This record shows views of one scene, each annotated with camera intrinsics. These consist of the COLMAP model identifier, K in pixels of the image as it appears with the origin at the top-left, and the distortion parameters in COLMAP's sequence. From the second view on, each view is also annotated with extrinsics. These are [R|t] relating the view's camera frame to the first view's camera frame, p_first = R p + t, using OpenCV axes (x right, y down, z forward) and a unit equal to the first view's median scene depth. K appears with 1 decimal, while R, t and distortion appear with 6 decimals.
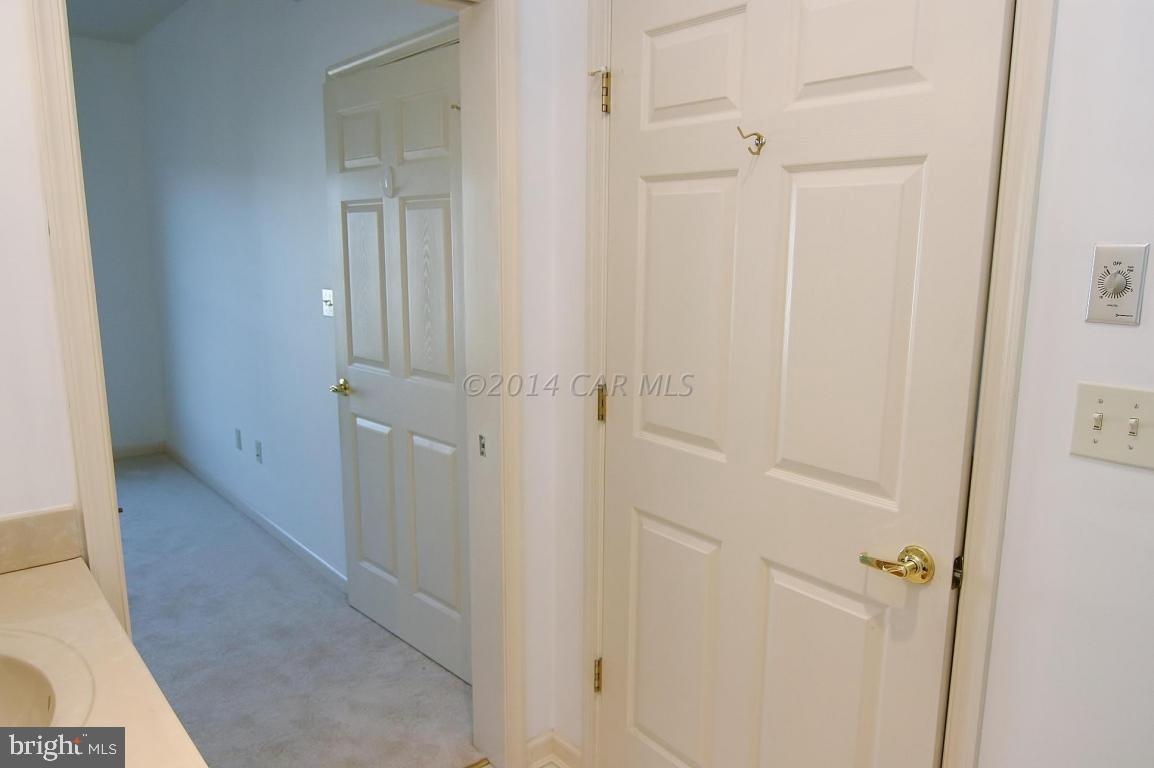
lens RADIAL K [[823.0, 0, 576.3], [0, 823.0, 385.3], [0, 0, 1]] dist [0.002422, -0.017302]
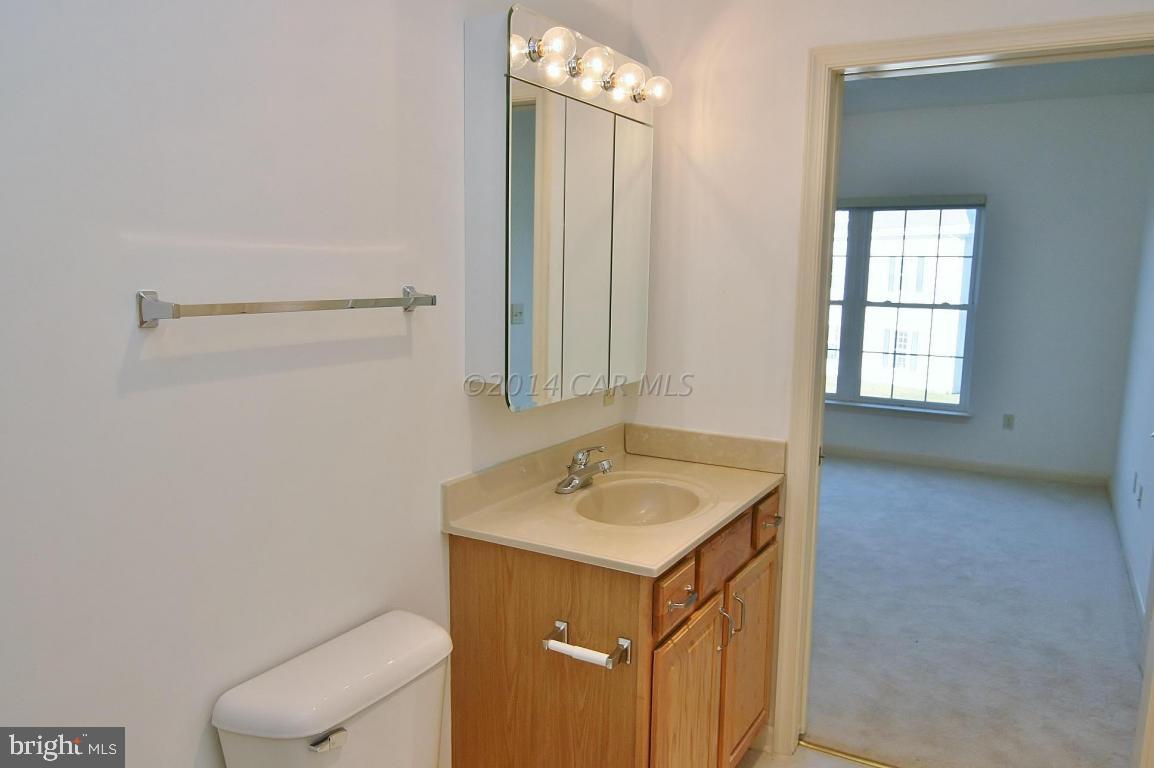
lens RADIAL K [[823.0, 0, 577.3], [0, 823.0, 384.9], [0, 0, 1]] dist [0.002422, -0.017302]
pose [[0.355190, 0.132914, -0.925297, 0.384382], [-0.176651, 0.981549, 0.073185, -0.005338], [0.917951, 0.137460, 0.372116, 0.005123]]
